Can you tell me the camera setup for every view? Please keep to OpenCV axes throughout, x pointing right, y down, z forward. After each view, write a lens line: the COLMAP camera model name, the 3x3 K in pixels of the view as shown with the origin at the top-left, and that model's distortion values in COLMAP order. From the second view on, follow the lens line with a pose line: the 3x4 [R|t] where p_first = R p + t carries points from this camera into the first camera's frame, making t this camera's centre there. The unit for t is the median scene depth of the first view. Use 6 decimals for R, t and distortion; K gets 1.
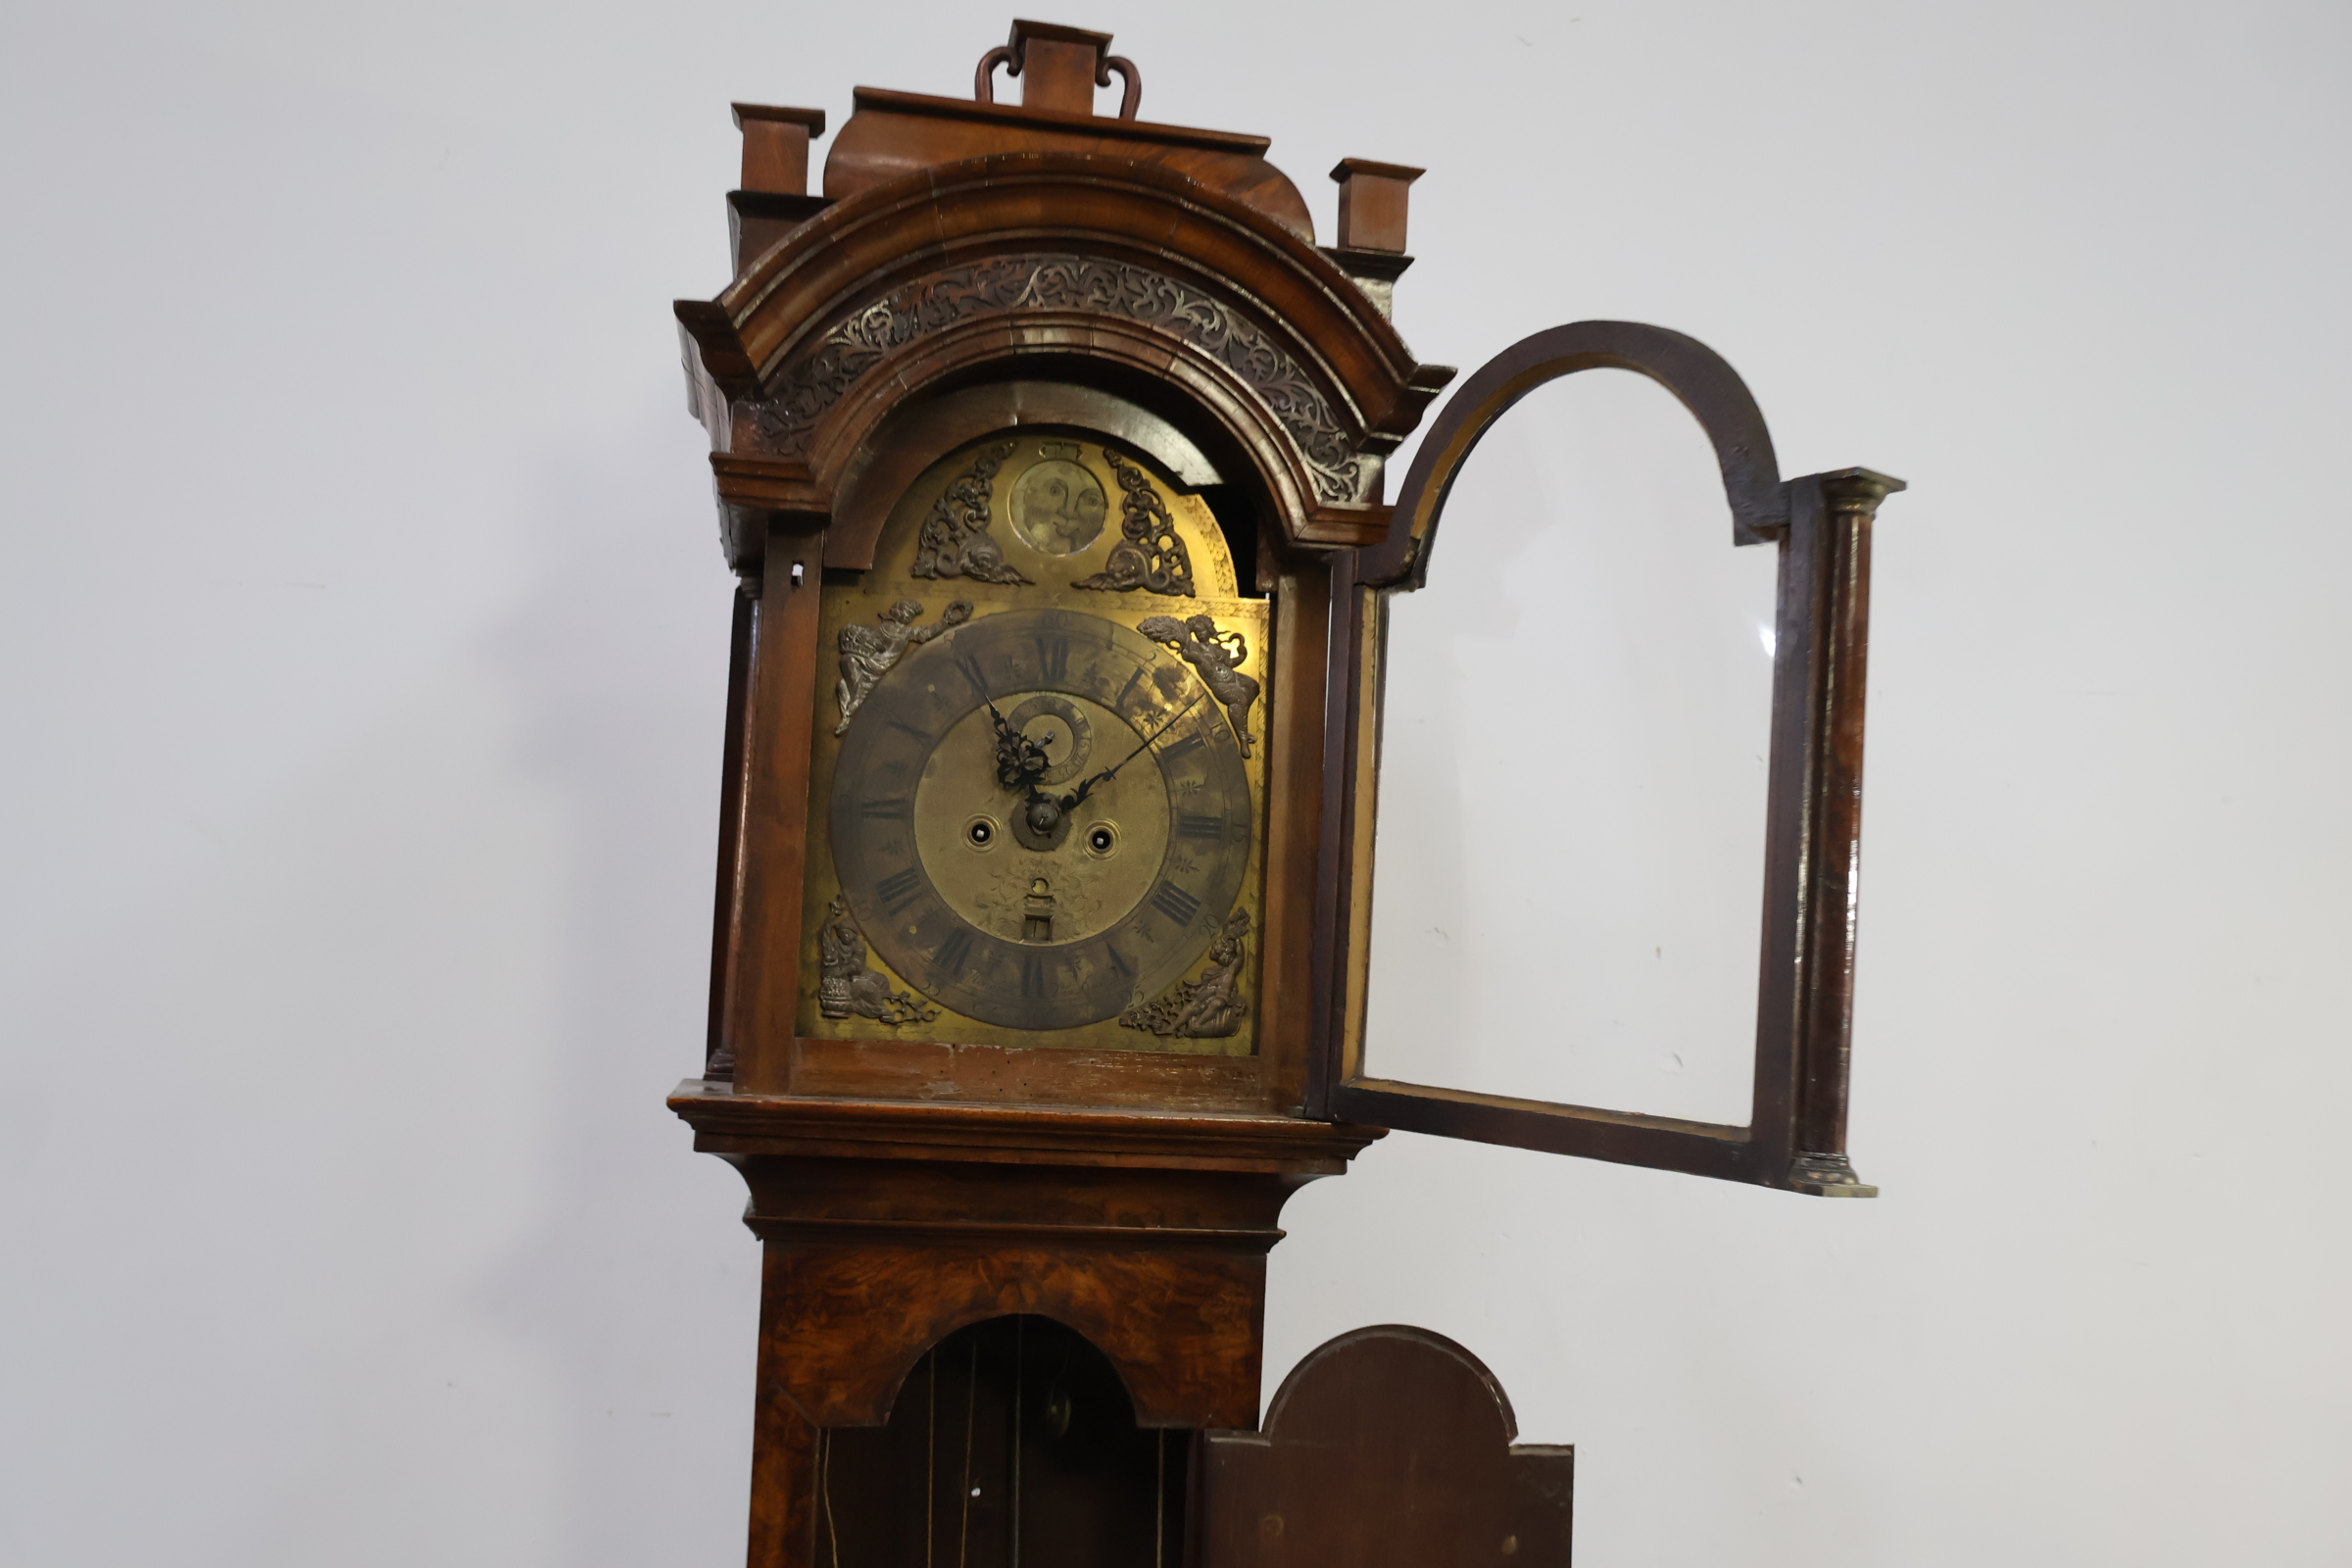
lens RADIAL K [[2189.3, 0, 1169.1], [0, 2189.3, 782.9], [0, 0, 1]] dist [-0.007729, 0.000000]
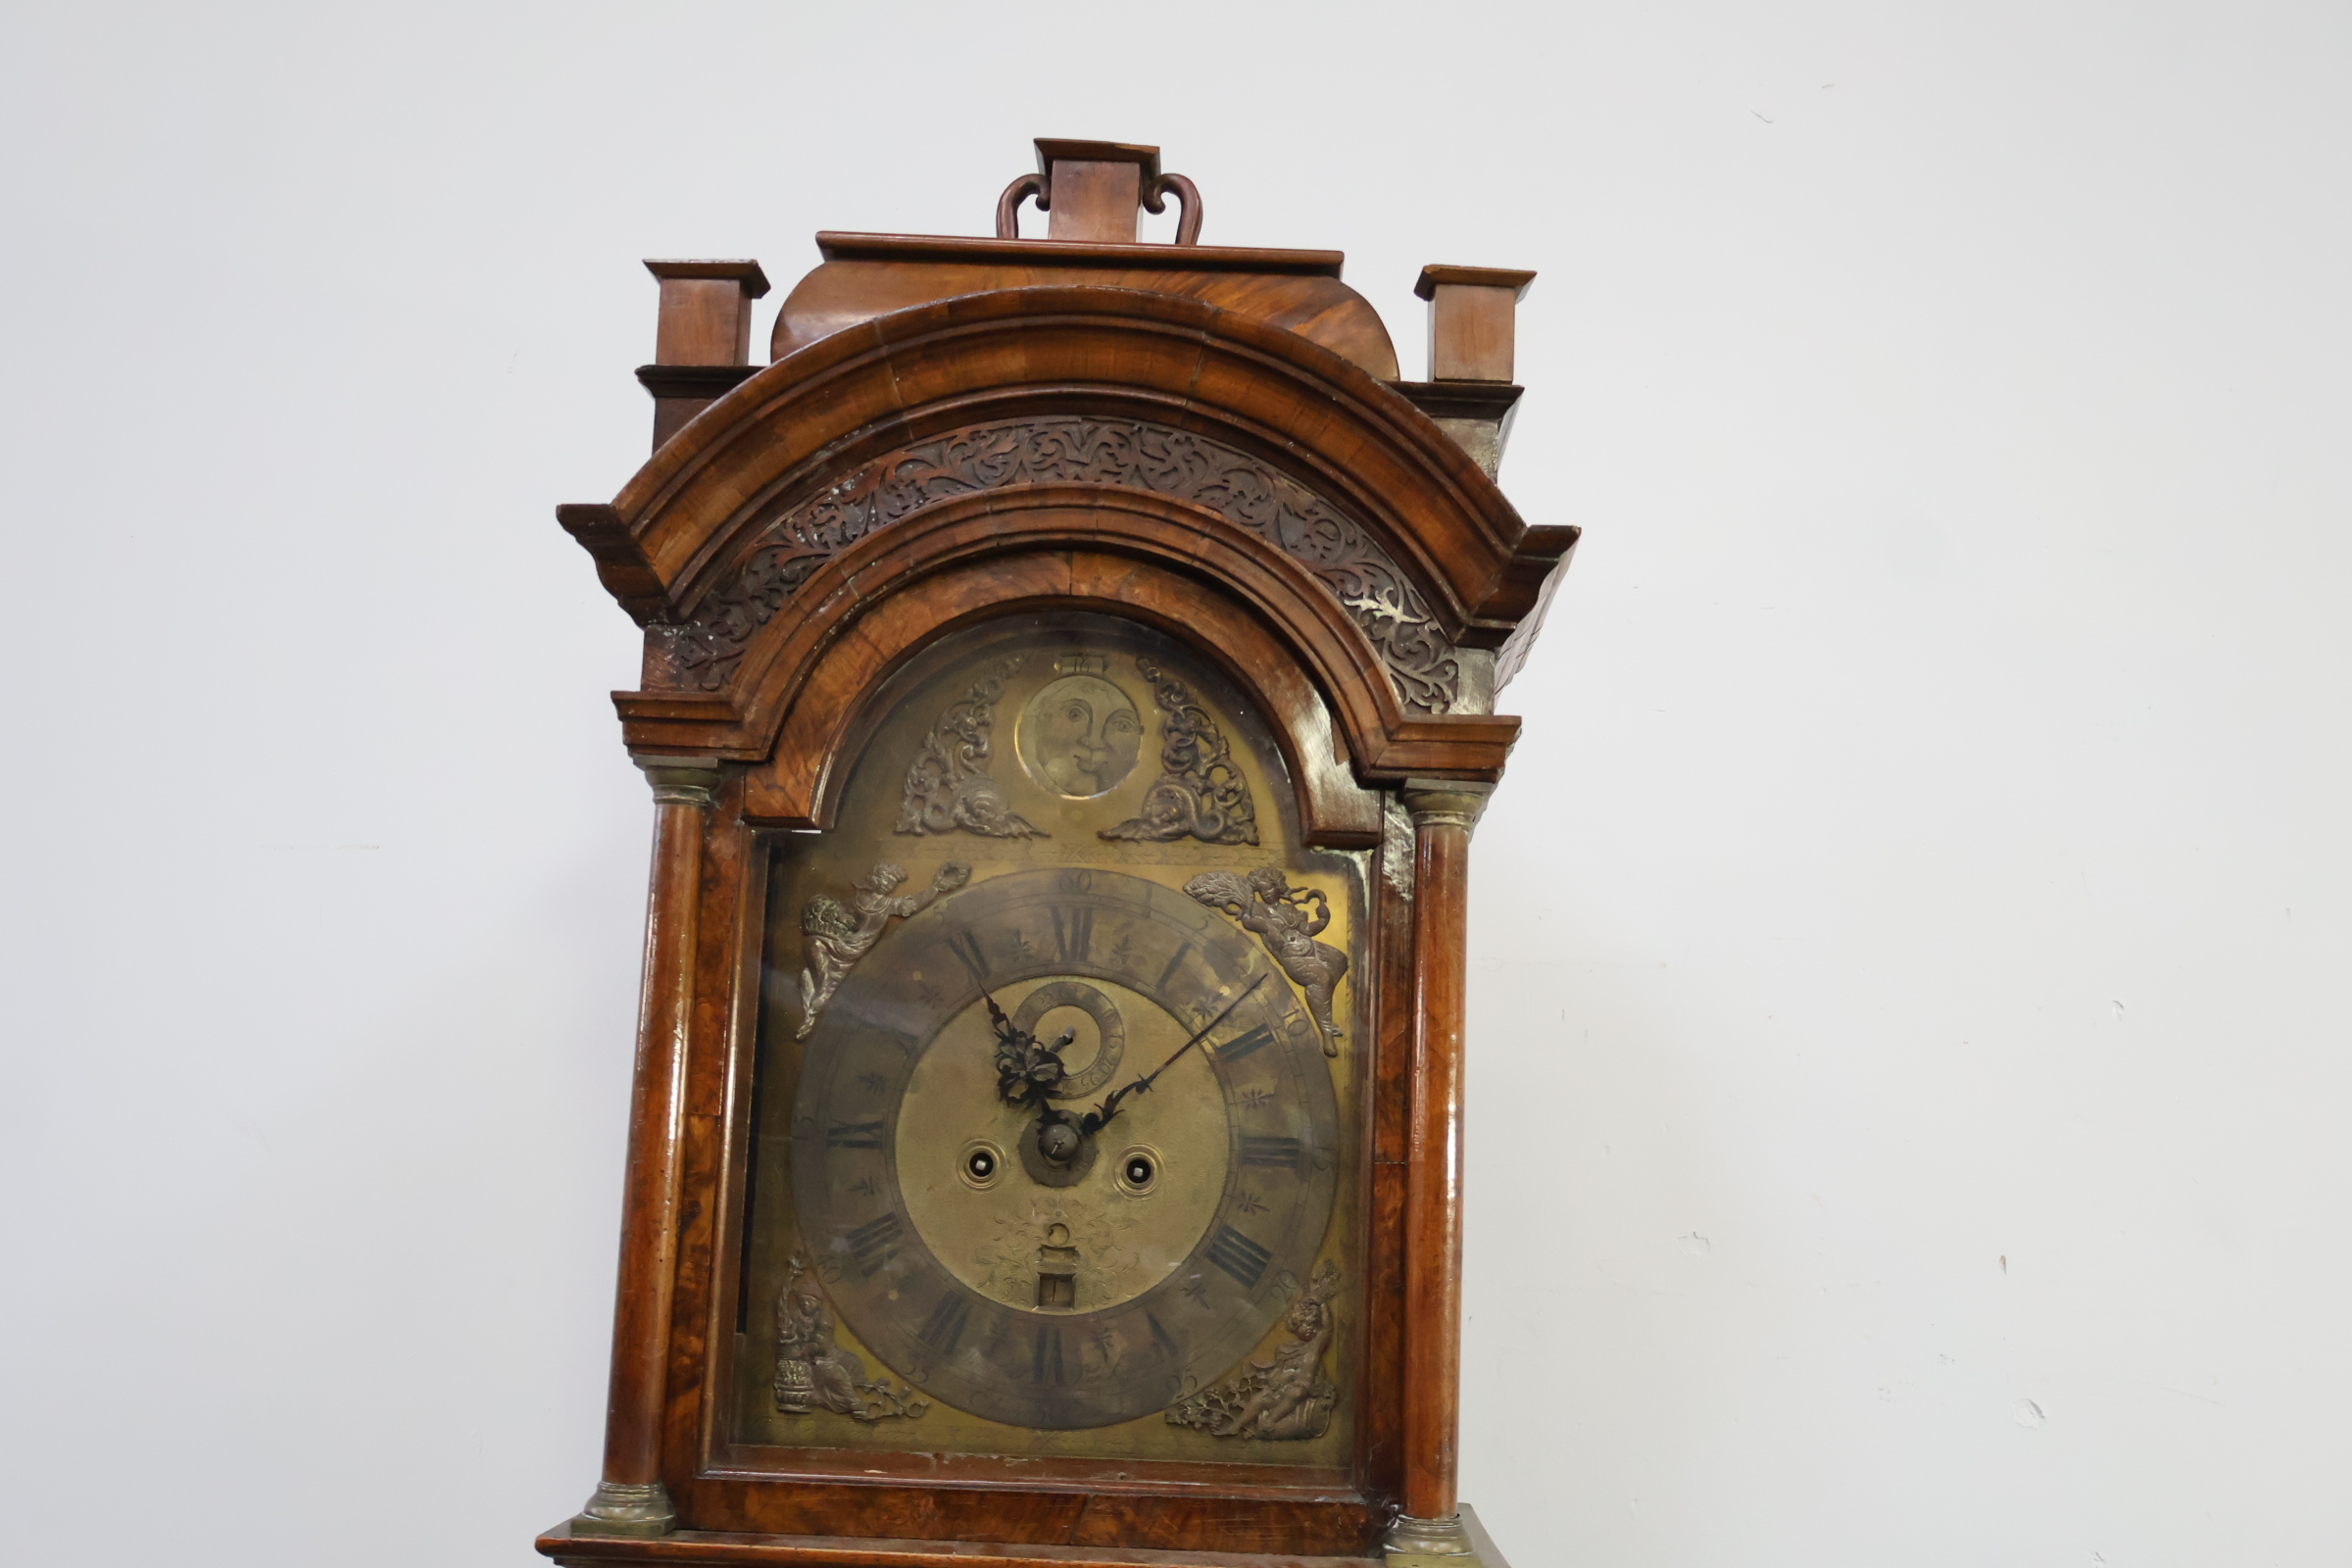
lens RADIAL K [[2181.2, 0, 1174.8], [0, 2181.2, 784.1], [0, 0, 1]] dist [-0.004549, 0.000000]
pose [[0.982013, -0.042511, -0.183965, 0.126749], [0.026471, 0.995699, -0.088786, -0.040168], [0.186948, 0.082320, 0.978915, 0.253389]]
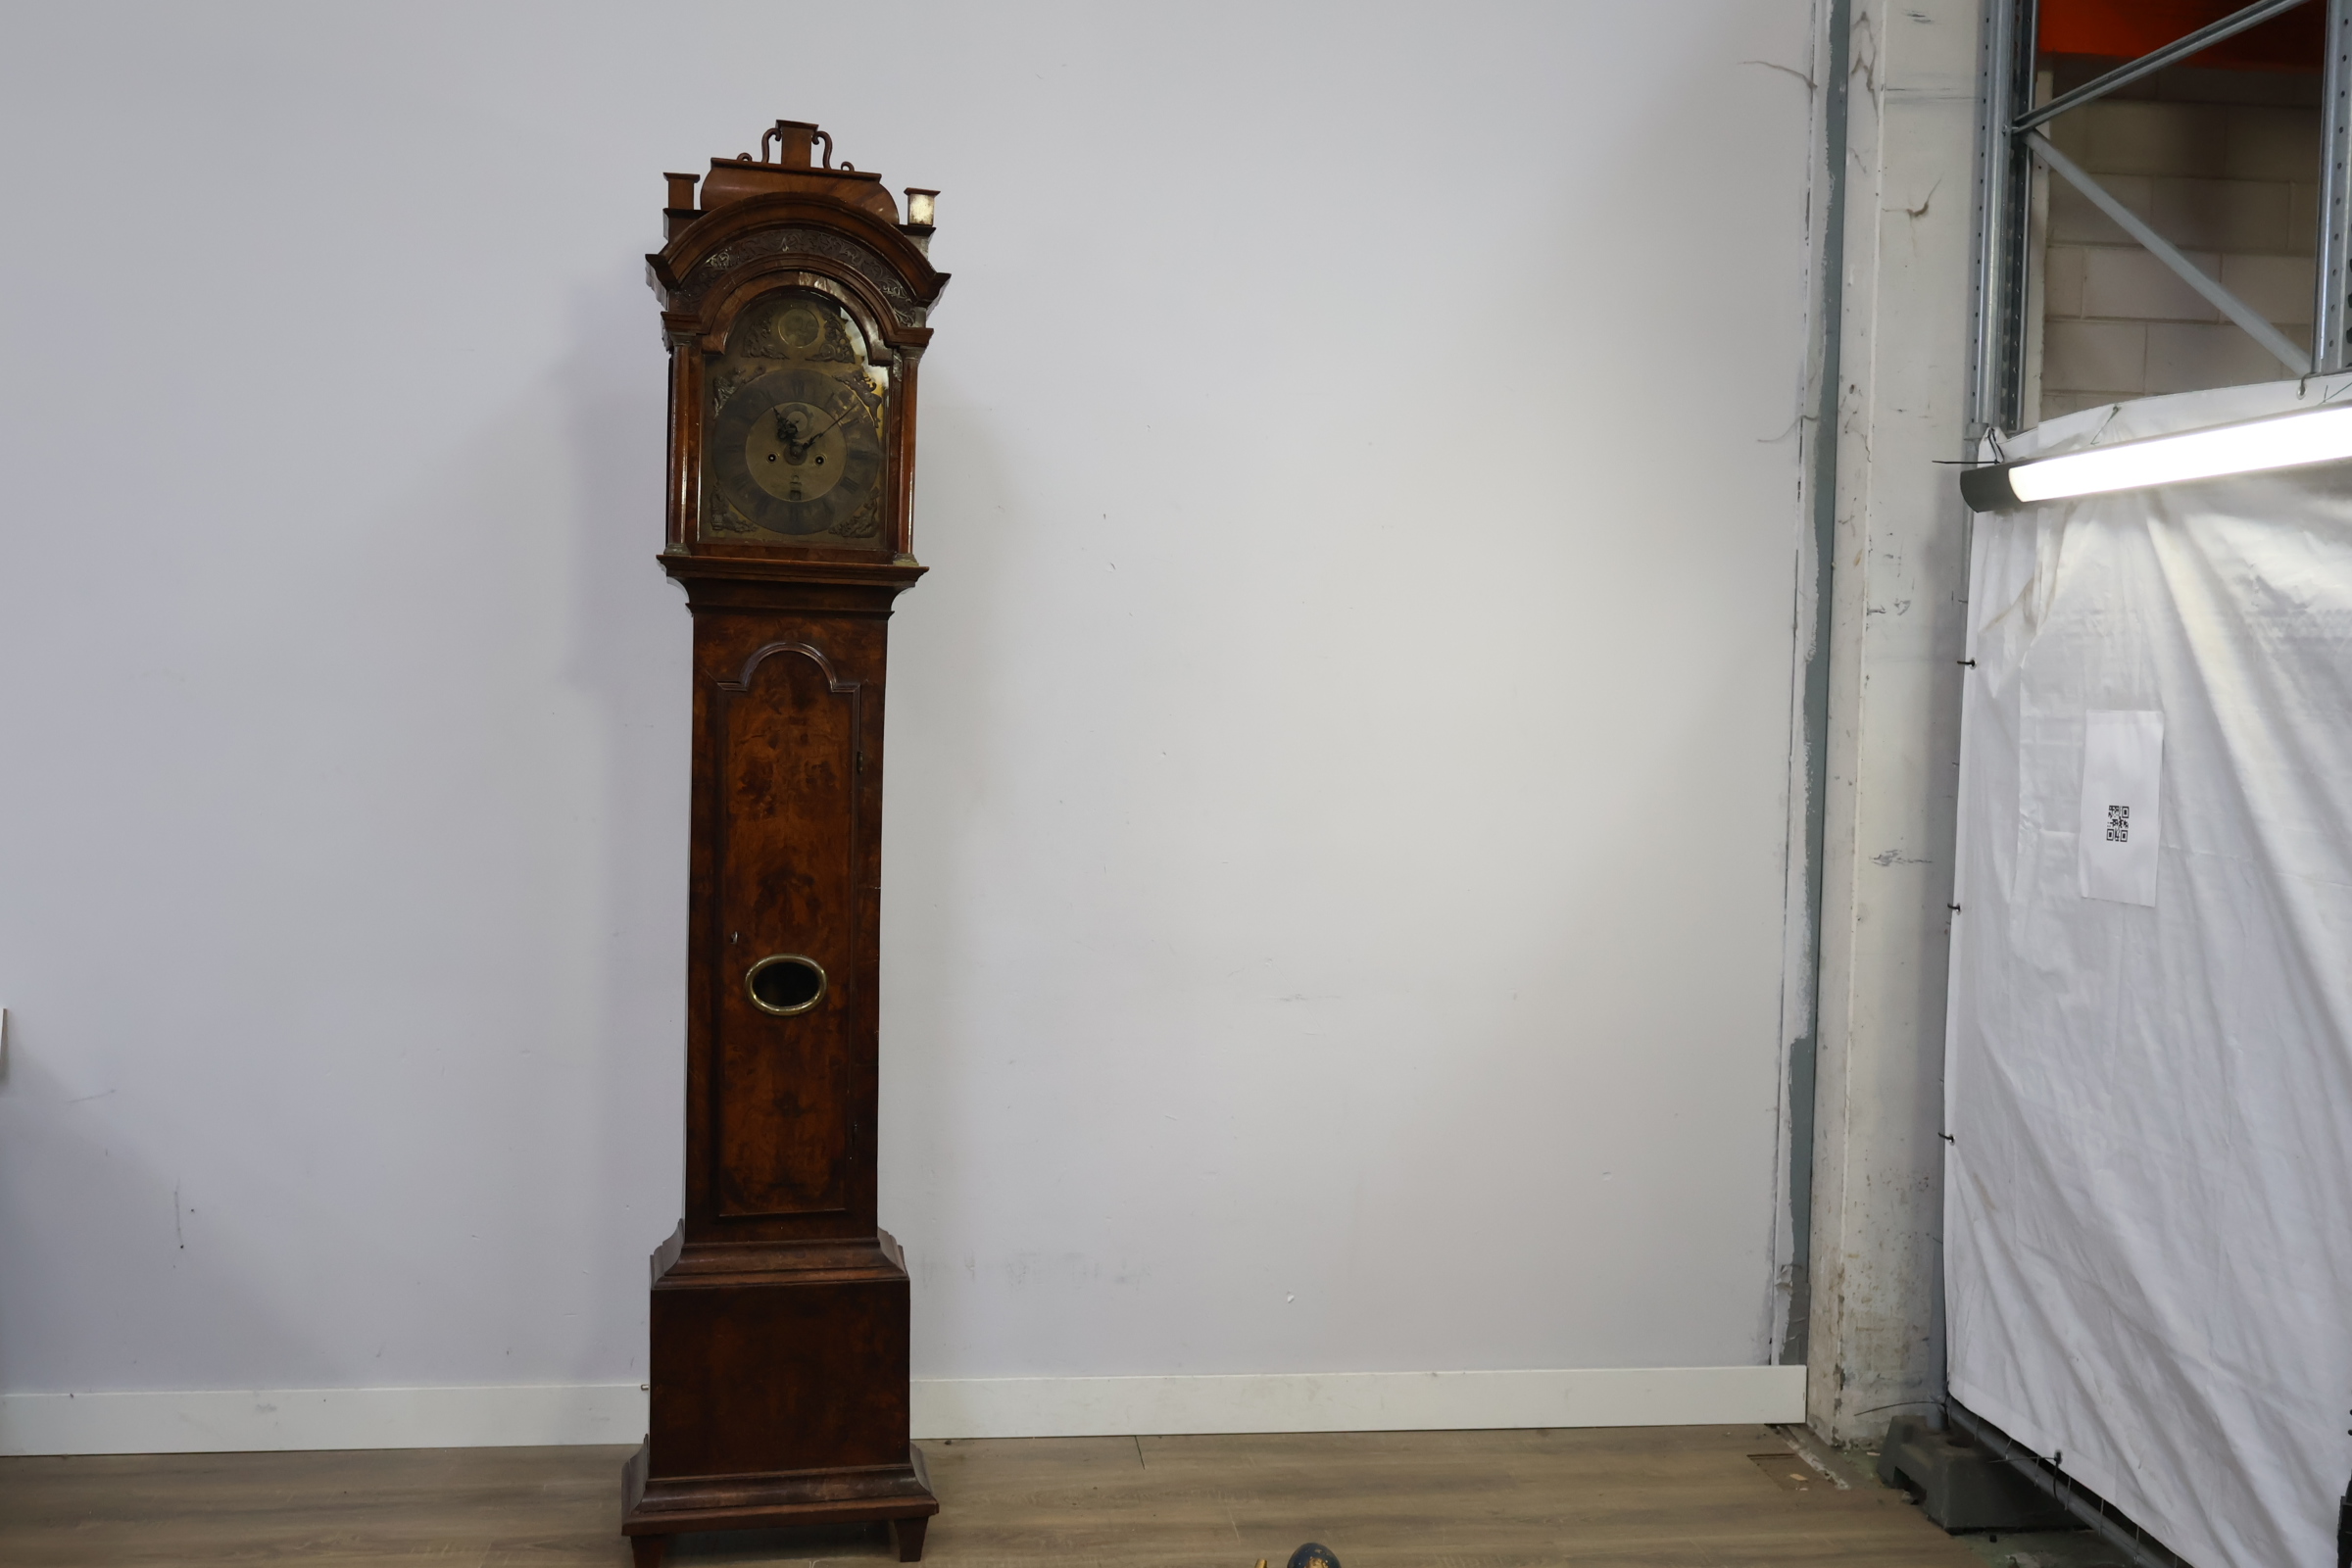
lens RADIAL K [[2181.2, 0, 1179.1], [0, 2181.2, 766.9], [0, 0, 1]] dist [-0.004549, 0.000000]
pose [[0.998574, -0.016862, 0.050650, 0.254990], [0.009656, 0.990204, 0.139291, 0.029780], [-0.052503, -0.138603, 0.988955, -1.604358]]
